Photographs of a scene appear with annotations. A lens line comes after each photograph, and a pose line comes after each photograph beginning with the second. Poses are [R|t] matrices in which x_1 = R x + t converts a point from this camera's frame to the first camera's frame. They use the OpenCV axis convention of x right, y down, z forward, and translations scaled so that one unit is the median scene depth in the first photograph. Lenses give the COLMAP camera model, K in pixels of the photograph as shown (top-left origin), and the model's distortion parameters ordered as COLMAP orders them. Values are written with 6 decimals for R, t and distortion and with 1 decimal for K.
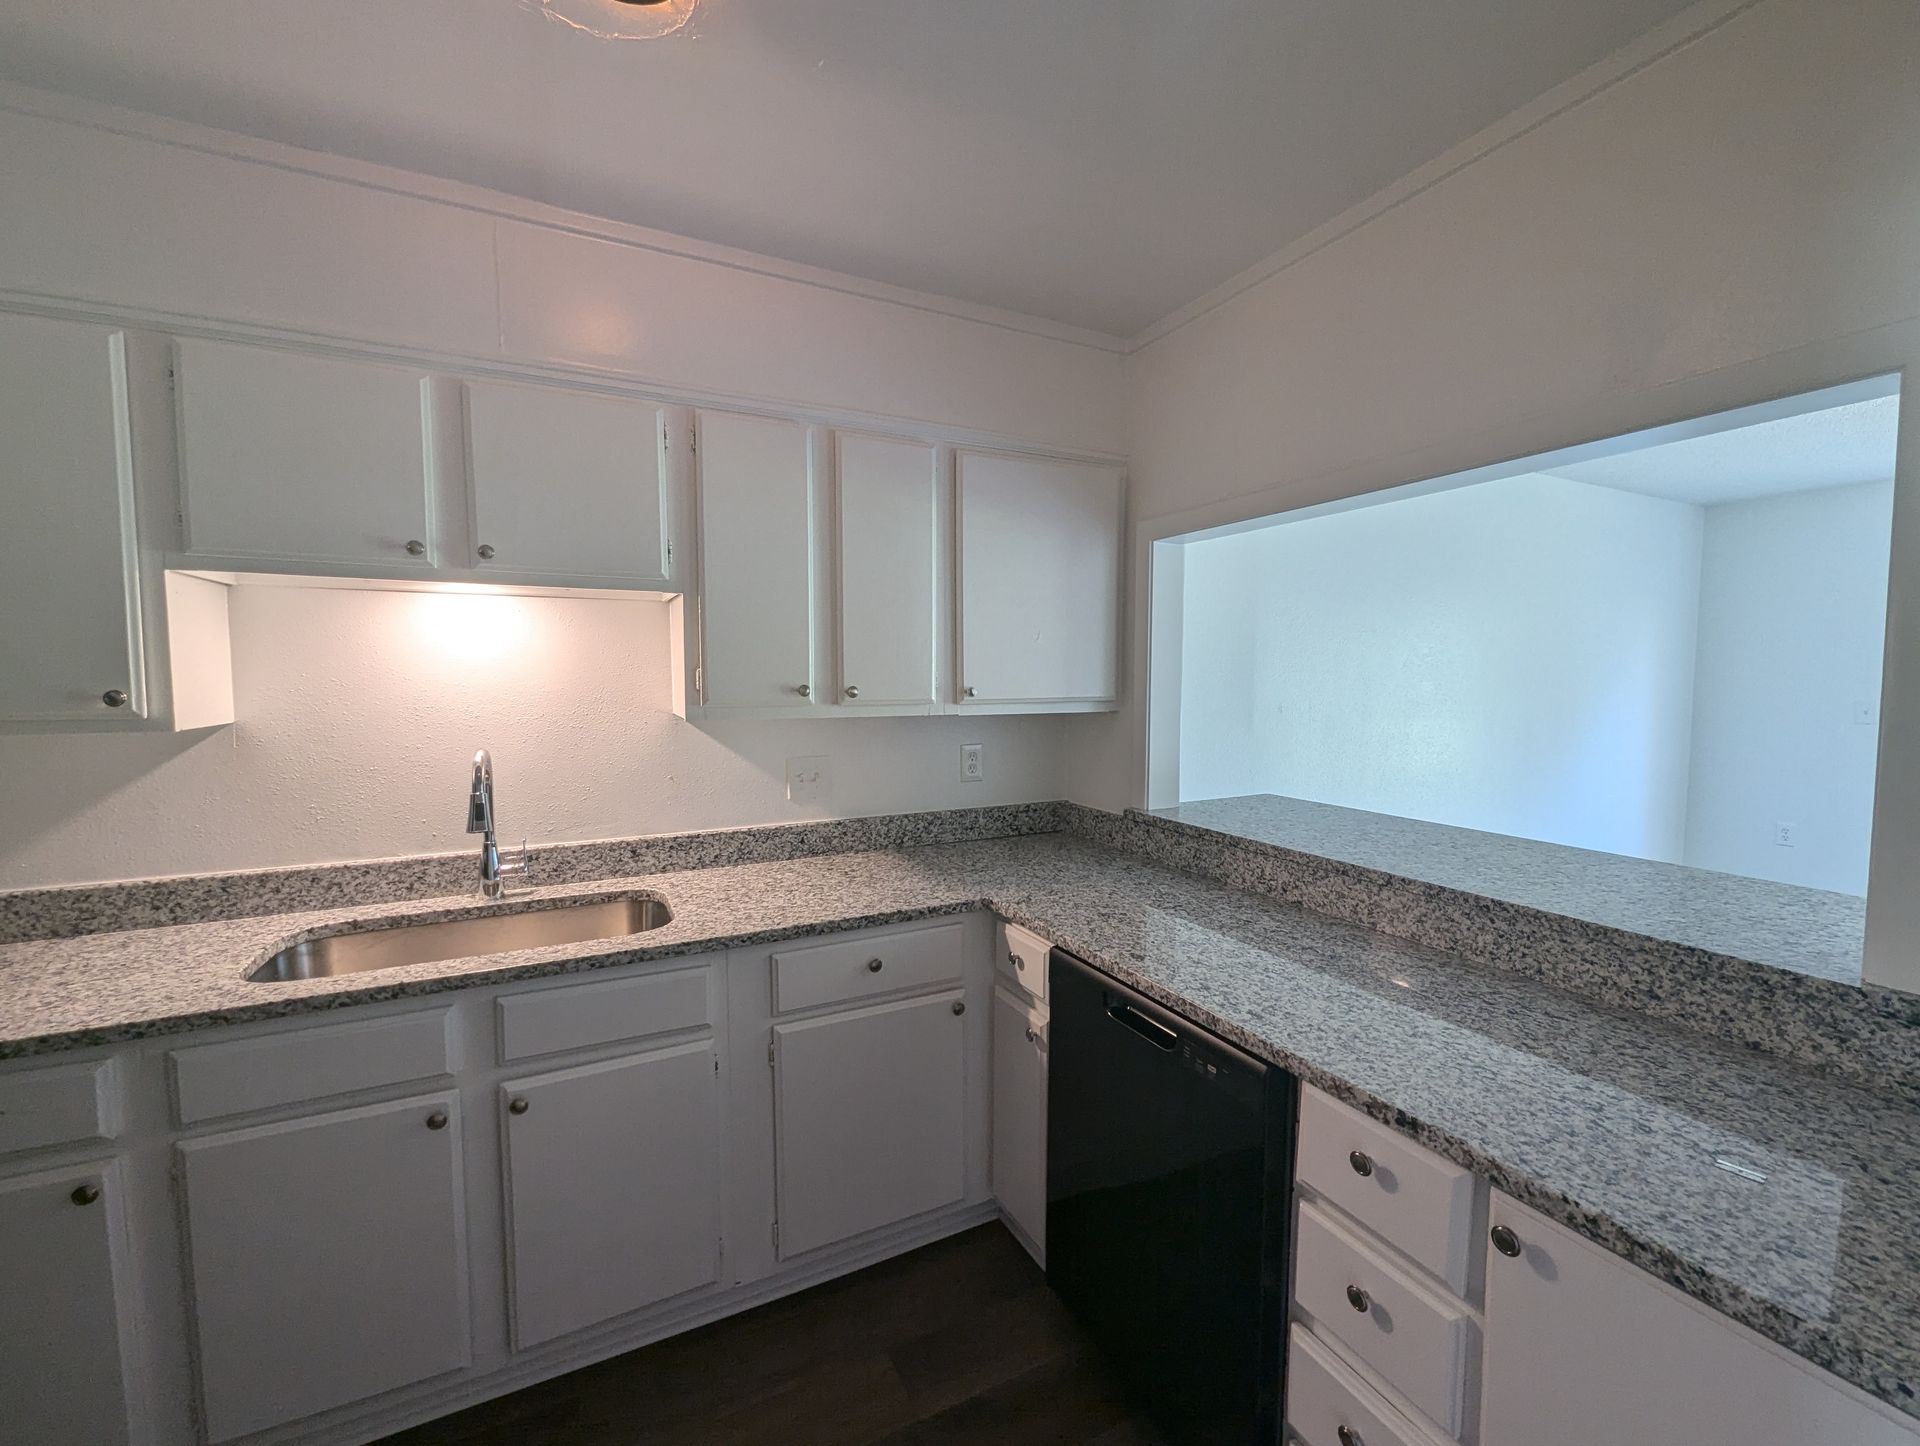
lens RADIAL K [[796.8, 0, 971.5], [0, 796.8, 729.8], [0, 0, 1]] dist [-0.002364, 0.000969]
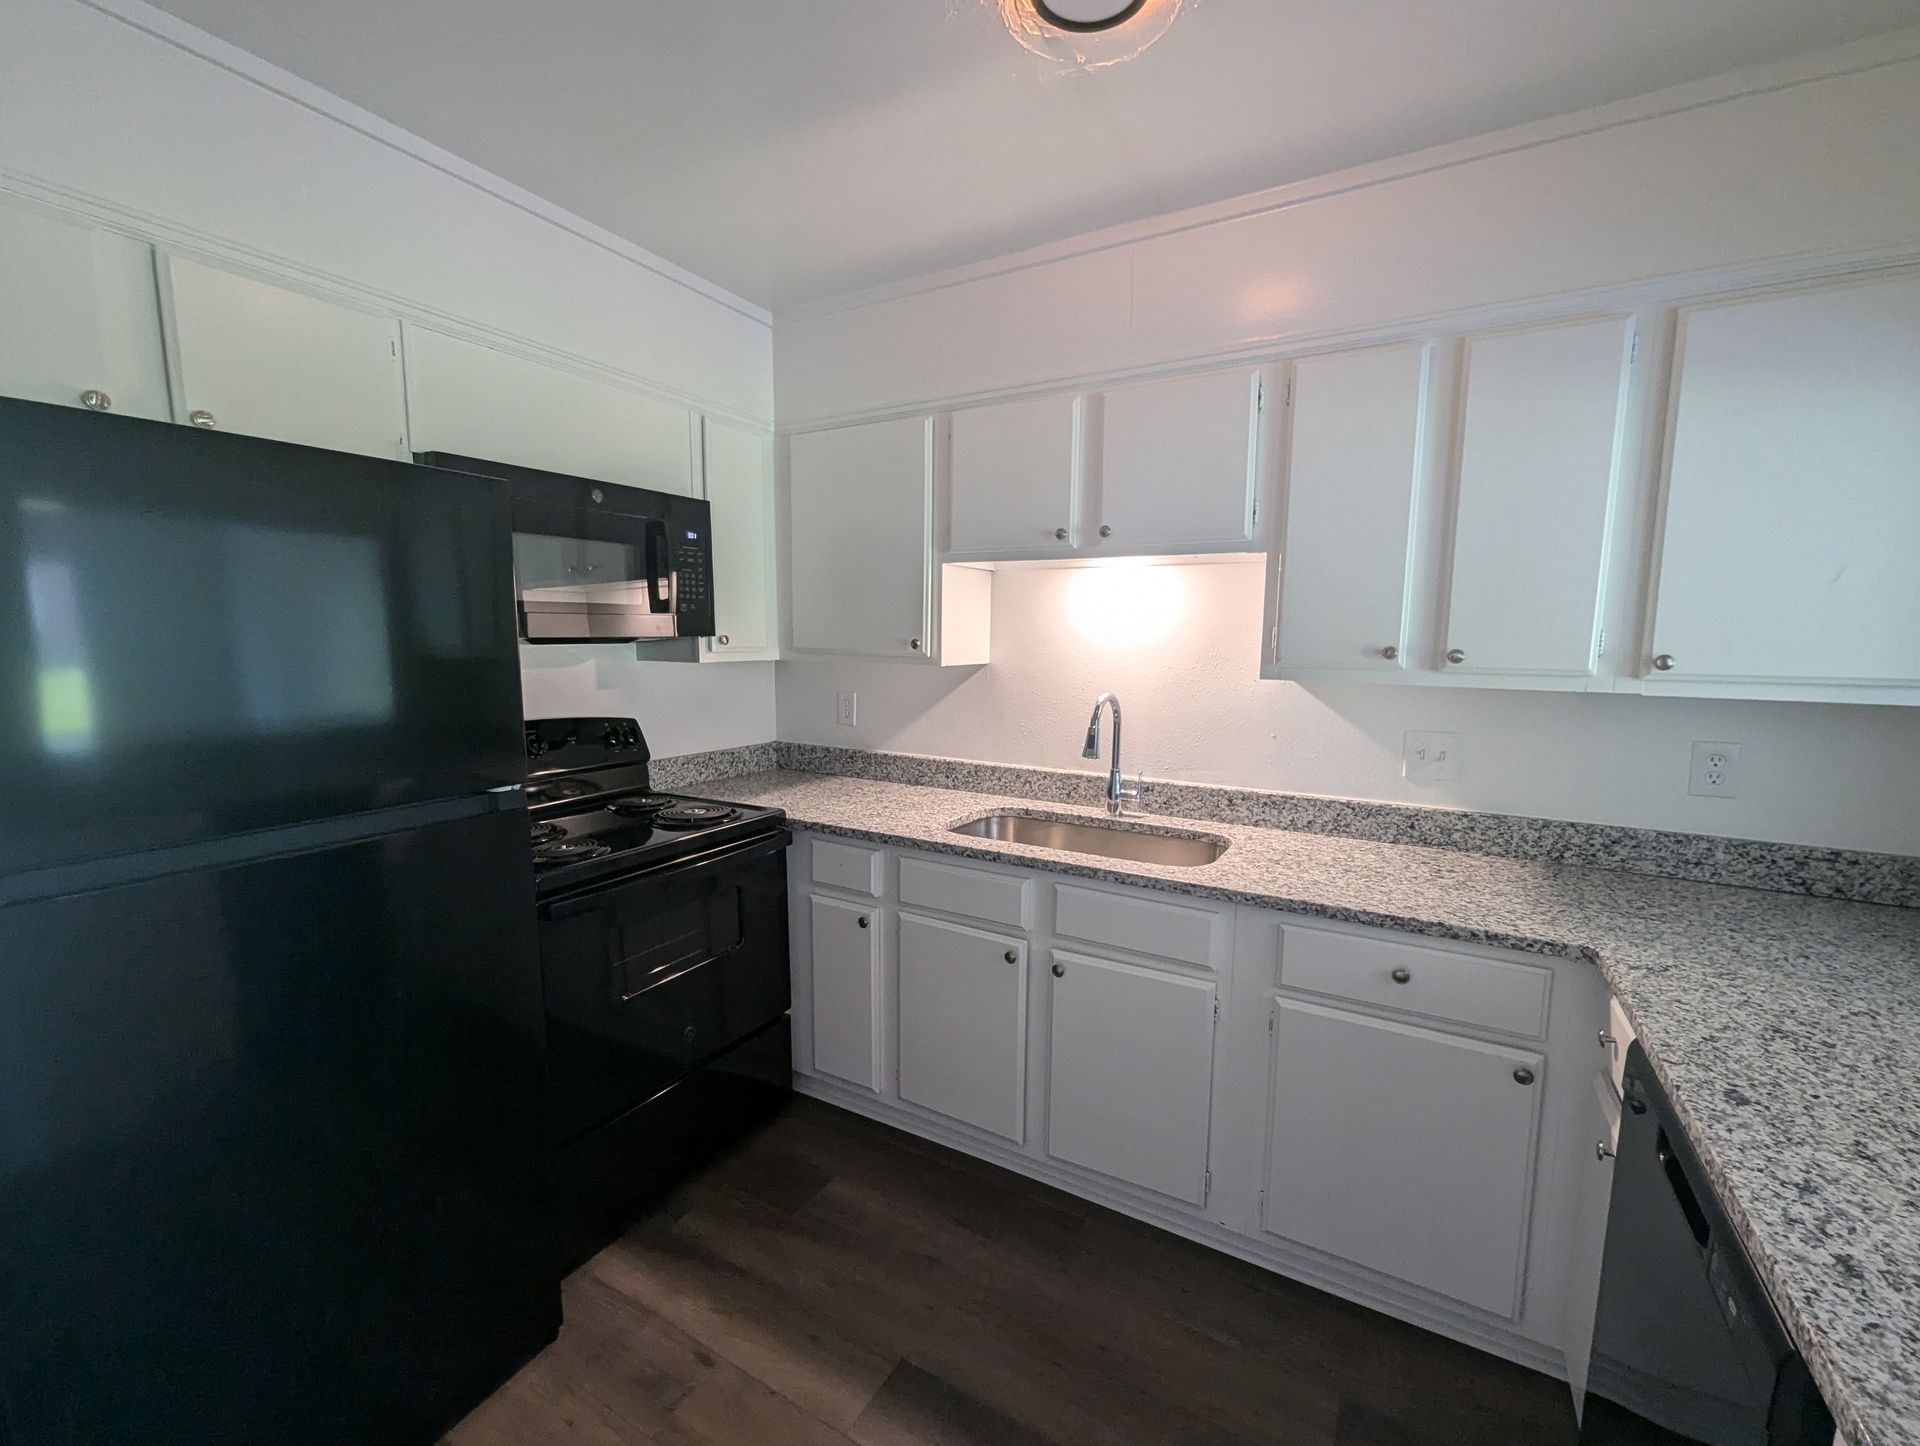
lens RADIAL K [[796.8, 0, 971.5], [0, 796.8, 729.8], [0, 0, 1]] dist [-0.002364, 0.000969]
pose [[0.549469, 0.105747, -0.828795, 0.292600], [-0.069924, 0.994298, 0.080507, -0.003135], [0.832583, 0.013716, 0.553730, 0.135586]]
